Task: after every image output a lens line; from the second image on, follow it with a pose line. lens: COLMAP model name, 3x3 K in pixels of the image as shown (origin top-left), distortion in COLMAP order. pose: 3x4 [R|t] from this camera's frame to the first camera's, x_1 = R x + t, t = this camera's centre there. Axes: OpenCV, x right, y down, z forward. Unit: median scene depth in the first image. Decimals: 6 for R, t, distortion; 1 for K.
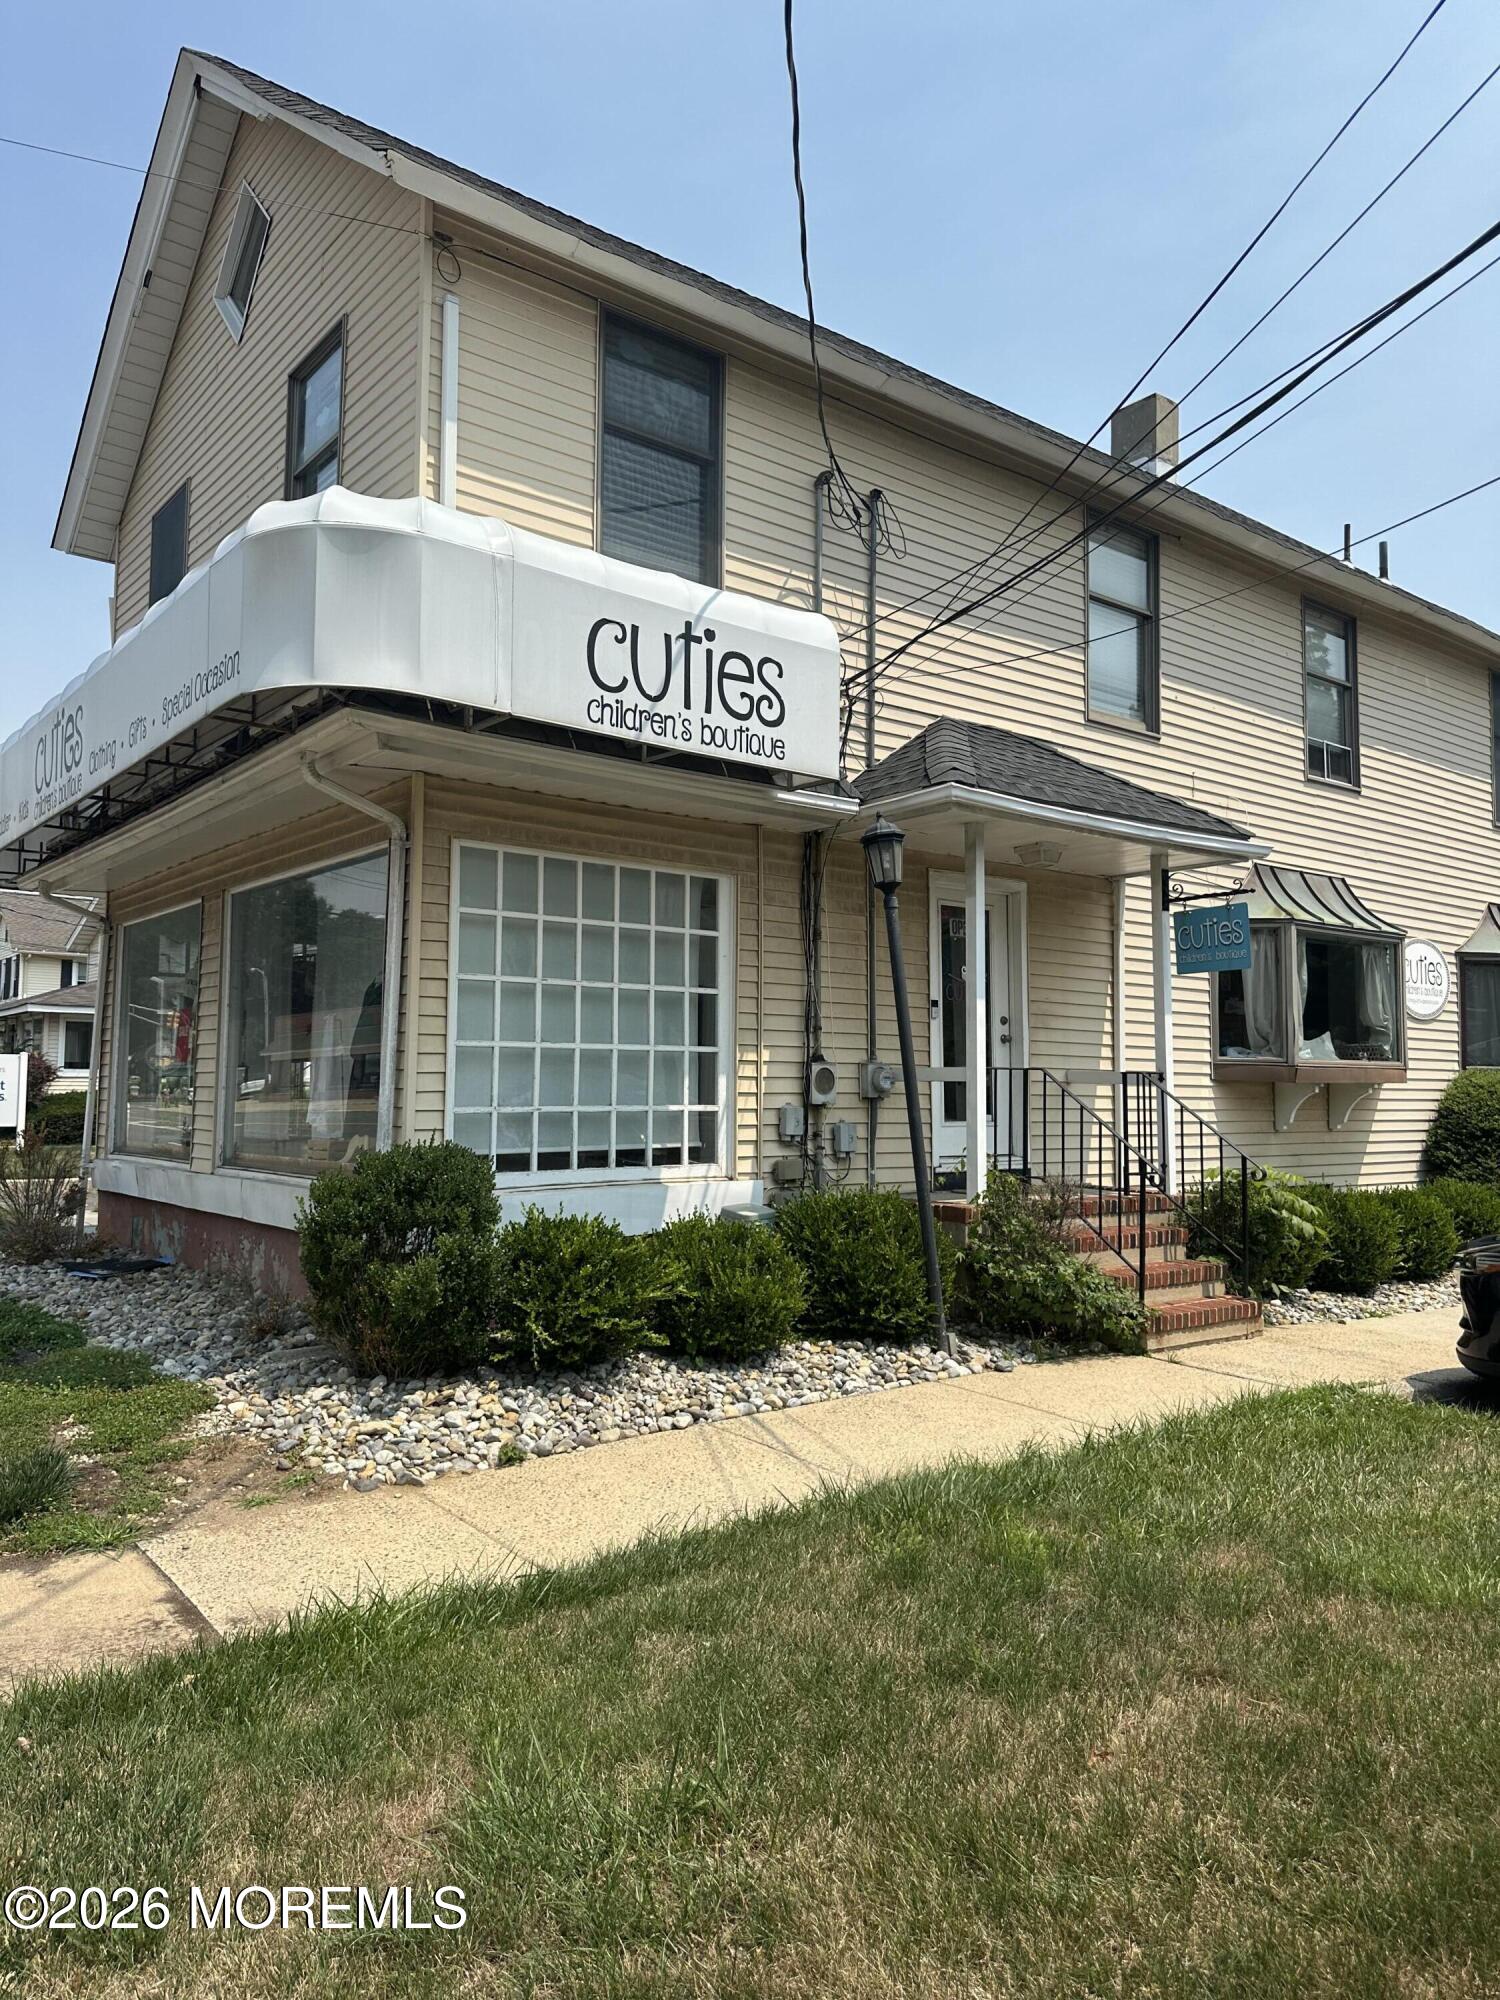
lens RADIAL K [[1405.4, 0, 768.4], [0, 1405.4, 988.7], [0, 0, 1]] dist [0.119813, -0.193578]
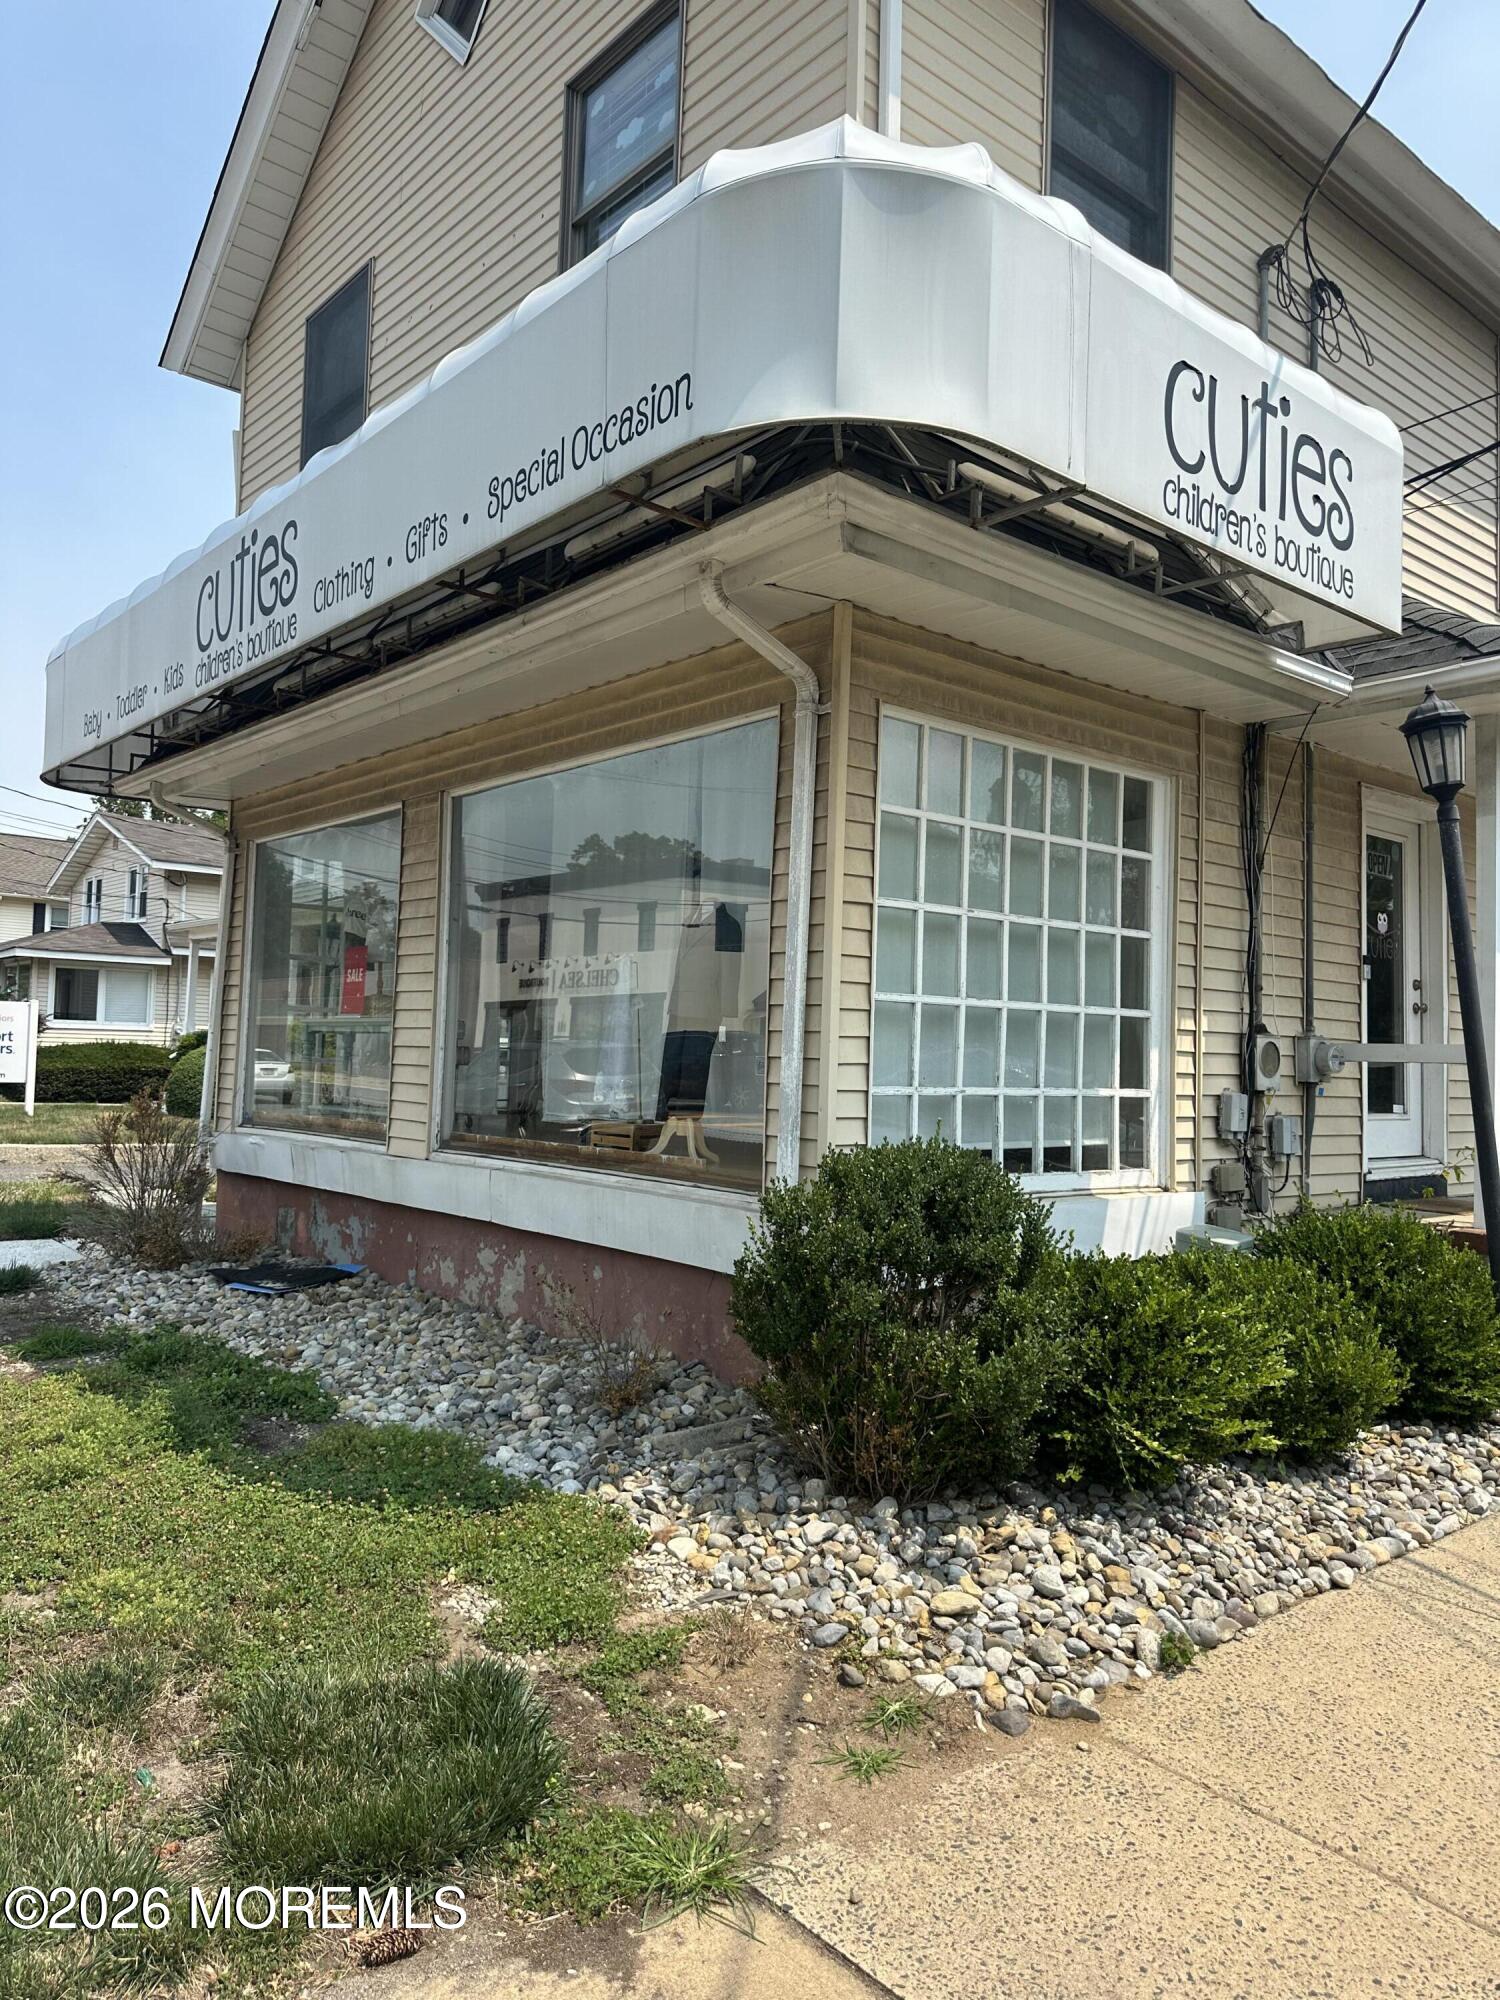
lens RADIAL K [[1415.3, 0, 750.0], [0, 1415.3, 1000.0], [0, 0, 1]] dist [0.058359, -0.082332]
pose [[0.999351, 0.023247, 0.027511, -0.262501], [-0.024080, 0.999250, 0.030318, 0.018277], [-0.026785, -0.030961, 0.999162, 0.260265]]
